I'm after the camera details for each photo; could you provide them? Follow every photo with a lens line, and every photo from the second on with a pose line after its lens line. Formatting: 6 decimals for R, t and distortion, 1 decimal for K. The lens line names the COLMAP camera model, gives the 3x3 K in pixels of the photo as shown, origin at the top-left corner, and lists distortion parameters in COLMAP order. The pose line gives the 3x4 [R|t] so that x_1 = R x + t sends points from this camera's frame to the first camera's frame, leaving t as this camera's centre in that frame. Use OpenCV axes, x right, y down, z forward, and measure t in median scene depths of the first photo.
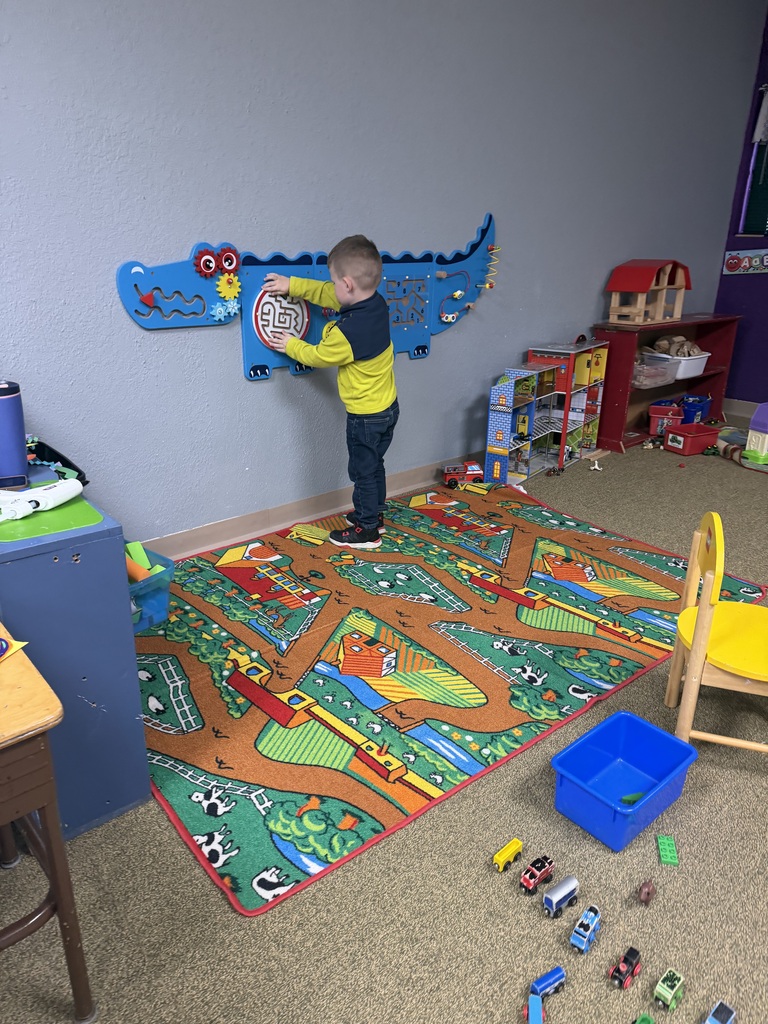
lens RADIAL K [[717.7, 0, 384.0], [0, 717.7, 512.0], [0, 0, 1]] dist [0.048556, -0.049270]
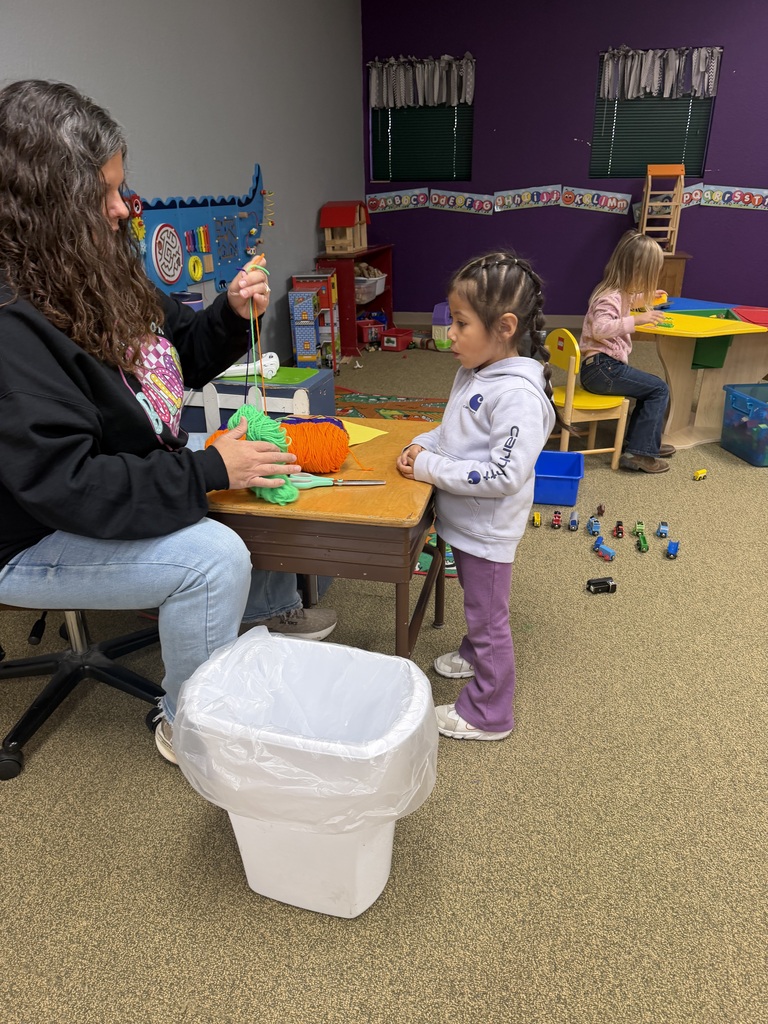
lens RADIAL K [[734.1, 0, 373.2], [0, 734.1, 544.6], [0, 0, 1]] dist [0.044600, -0.072516]
pose [[0.819504, -0.275091, 0.502731, -0.505743], [0.236412, 0.961412, 0.140702, 0.077920], [-0.522037, 0.003545, 0.852915, -0.166810]]
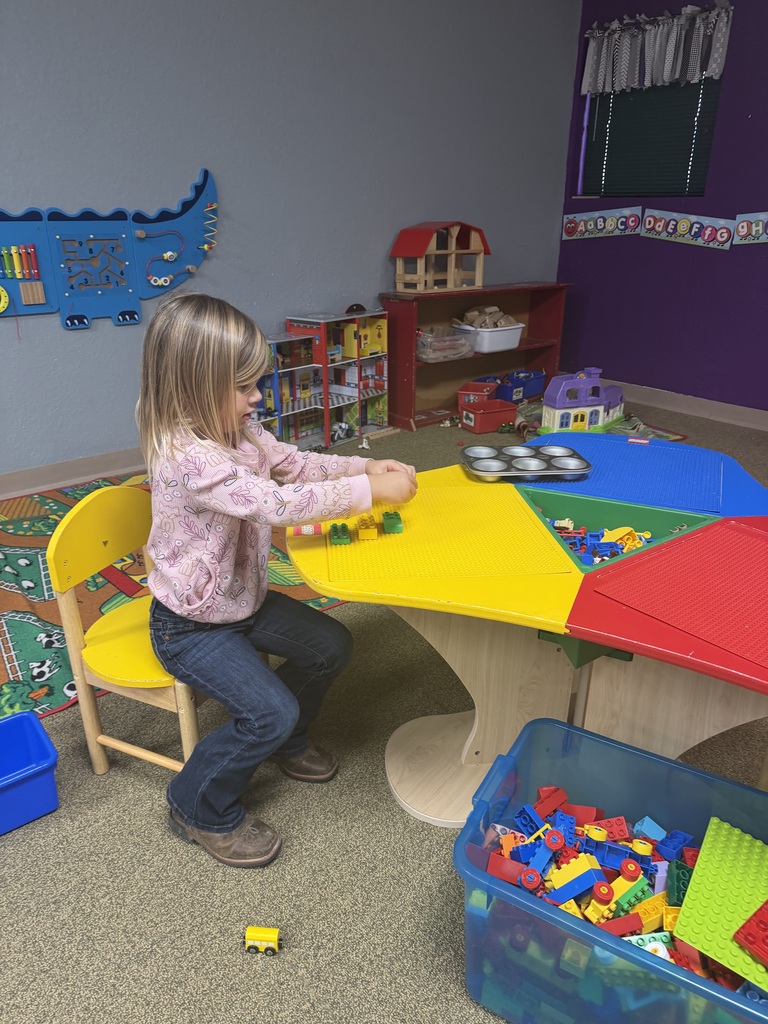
lens RADIAL K [[717.7, 0, 384.0], [0, 717.7, 512.0], [0, 0, 1]] dist [0.048556, -0.049270]
pose [[0.998804, 0.004542, -0.048678, 0.428092], [-0.003600, 0.999805, 0.019429, 0.006501], [0.048757, -0.019231, 0.998626, 0.081179]]
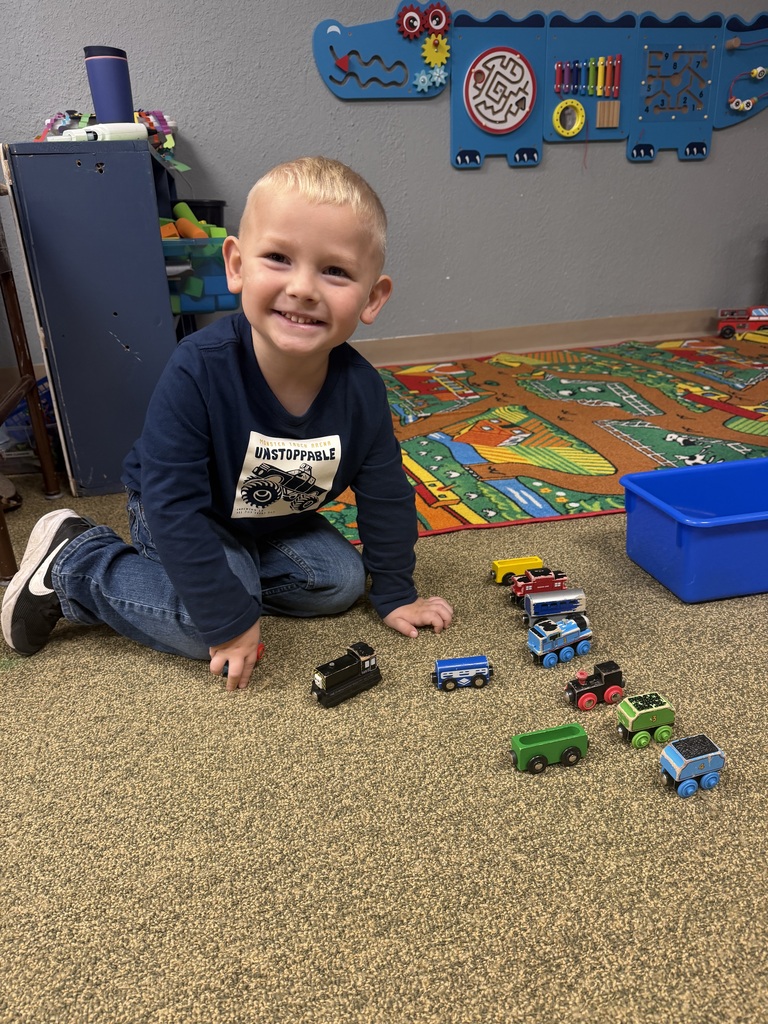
lens RADIAL K [[755.2, 0, 384.0], [0, 755.2, 512.0], [0, 0, 1]] dist [0.049444, -0.050040]
pose [[0.880504, 0.116657, -0.459460, 0.180511], [-0.119346, 0.992579, 0.023303, 0.188669], [0.458769, 0.034316, 0.887893, 0.117737]]
